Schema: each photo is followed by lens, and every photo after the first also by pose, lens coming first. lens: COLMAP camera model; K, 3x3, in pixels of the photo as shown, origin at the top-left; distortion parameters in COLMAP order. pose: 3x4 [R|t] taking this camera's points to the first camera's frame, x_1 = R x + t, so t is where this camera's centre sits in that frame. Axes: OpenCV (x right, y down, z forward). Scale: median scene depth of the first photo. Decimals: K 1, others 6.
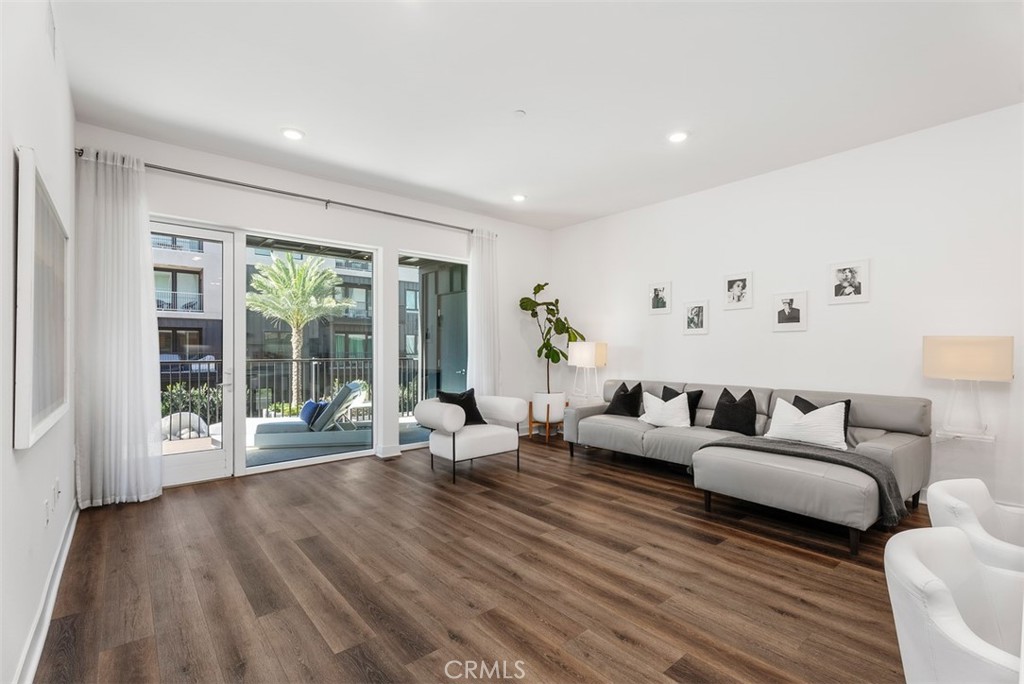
lens RADIAL K [[458.0, 0, 515.0], [0, 458.0, 344.4], [0, 0, 1]] dist [0.000936, 0.000636]
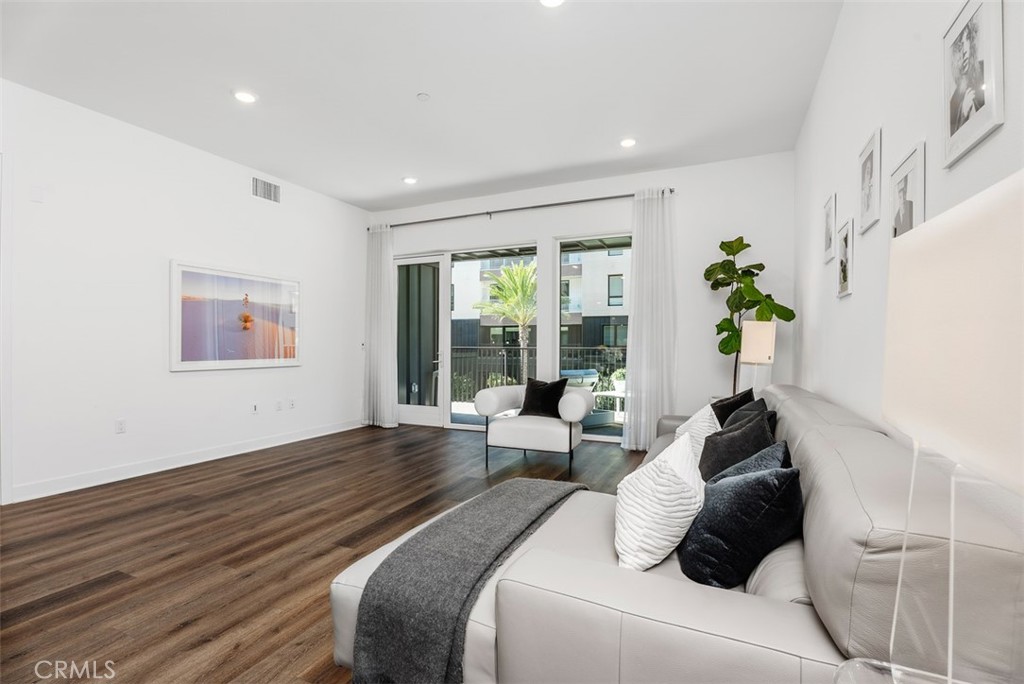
lens RADIAL K [[473.9, 0, 512.0], [0, 473.9, 342.0], [0, 0, 1]] dist [-0.009853, -0.000522]
pose [[0.424477, -0.001941, -0.905437, 0.954777], [0.009676, 0.999950, 0.002393, 0.028066], [0.905387, -0.009776, 0.424475, 0.684196]]
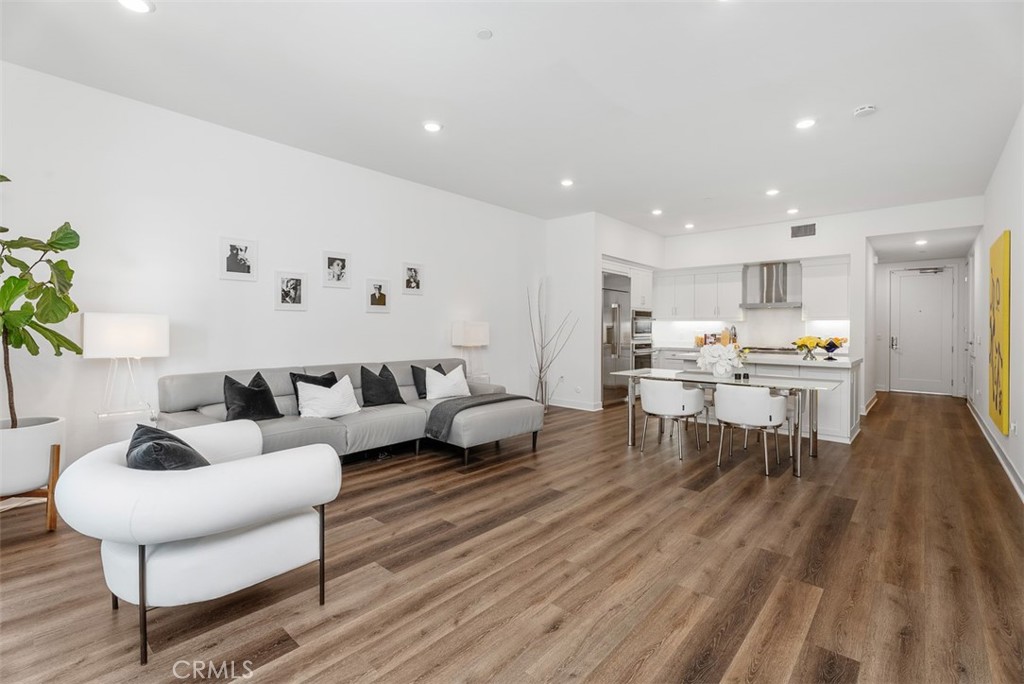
lens RADIAL K [[460.6, 0, 509.3], [0, 460.6, 328.8], [0, 0, 1]] dist [-0.000679, -0.000957]
pose [[-0.131816, -0.004448, 0.991264, -0.730879], [-0.018211, 0.999832, 0.002064, 0.004771], [-0.991107, -0.017780, -0.131875, 0.985106]]
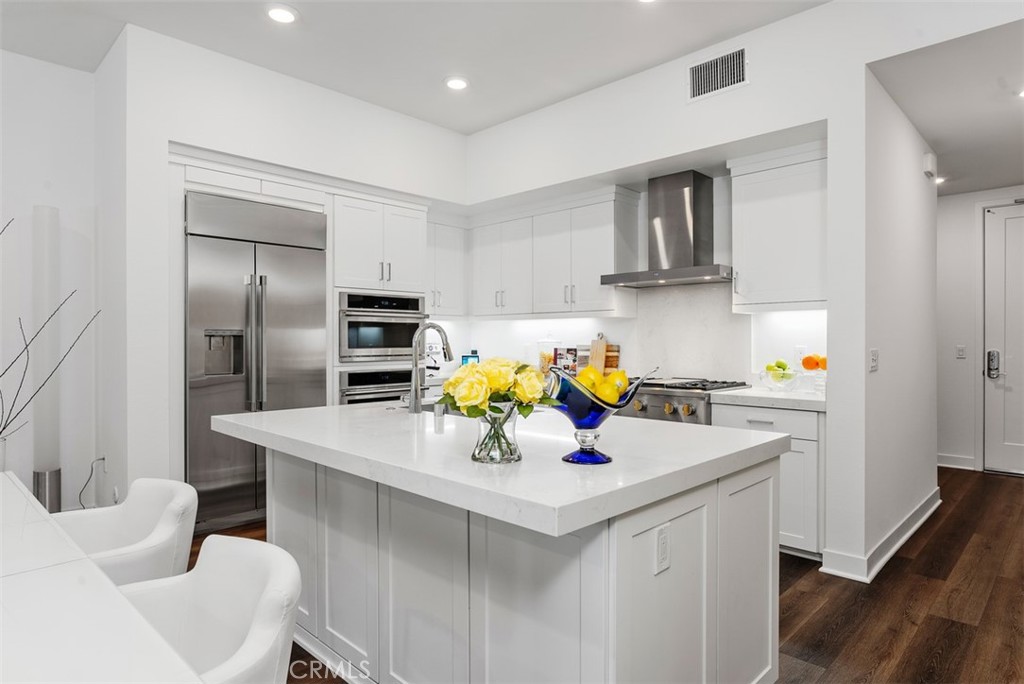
lens RADIAL K [[585.7, 0, 517.2], [0, 585.7, 343.0], [0, 0, 1]] dist [-0.006973, -0.000340]
pose [[-0.095229, -0.006606, 0.995433, 0.133479], [-0.011034, 0.999924, 0.005580, -0.000062], [-0.995394, -0.010452, -0.095295, -0.091061]]
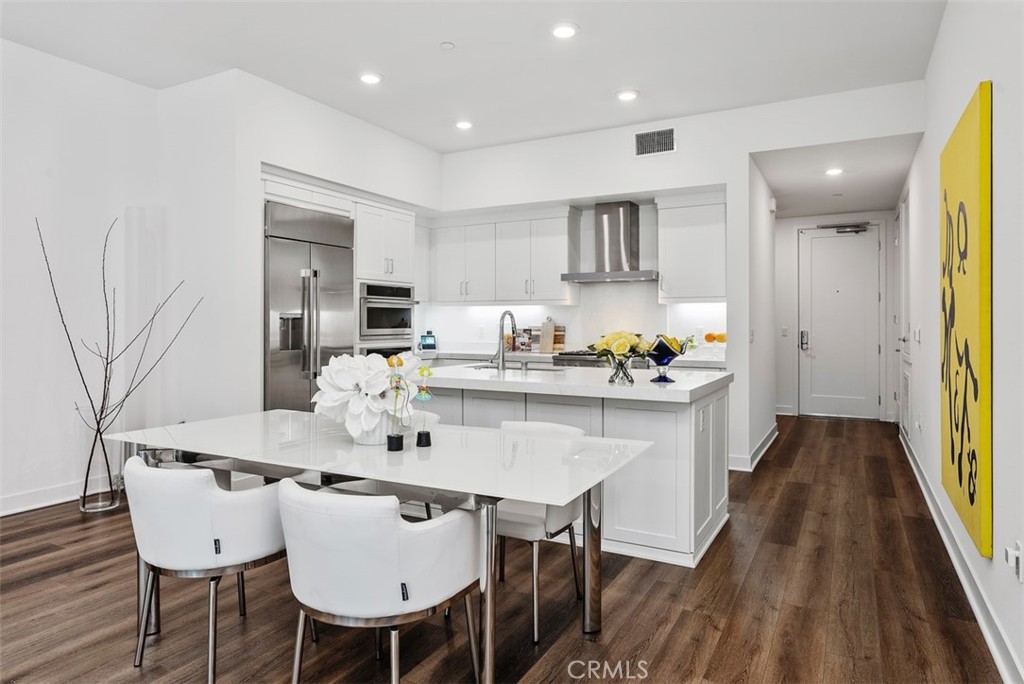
lens RADIAL K [[622.3, 0, 515.5], [0, 622.3, 322.5], [0, 0, 1]] dist [-0.004797, 0.000457]
pose [[-0.362635, -0.001345, 0.931930, -0.210425], [-0.012314, 0.999919, -0.003348, 0.006014], [-0.931850, -0.012690, -0.362622, 0.335976]]
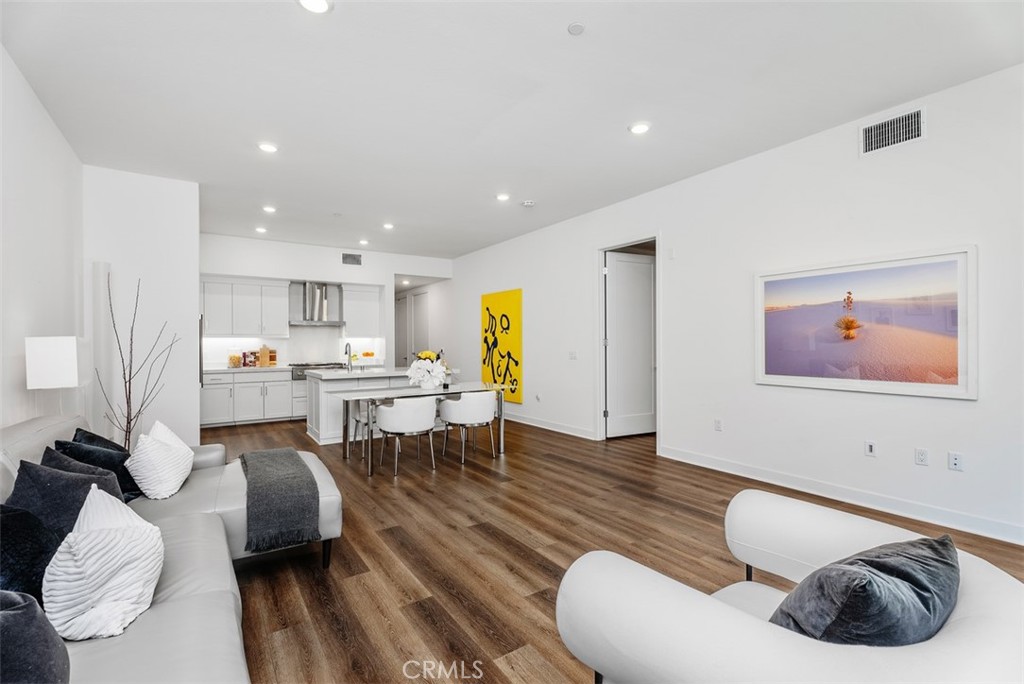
lens RADIAL K [[458.0, 0, 515.0], [0, 458.0, 344.4], [0, 0, 1]] dist [0.000936, 0.000636]
pose [[-0.994787, 0.004126, 0.101892, 0.032588], [0.003043, 0.999937, -0.010782, 0.008285], [-0.101930, -0.010416, -0.994737, 1.609173]]
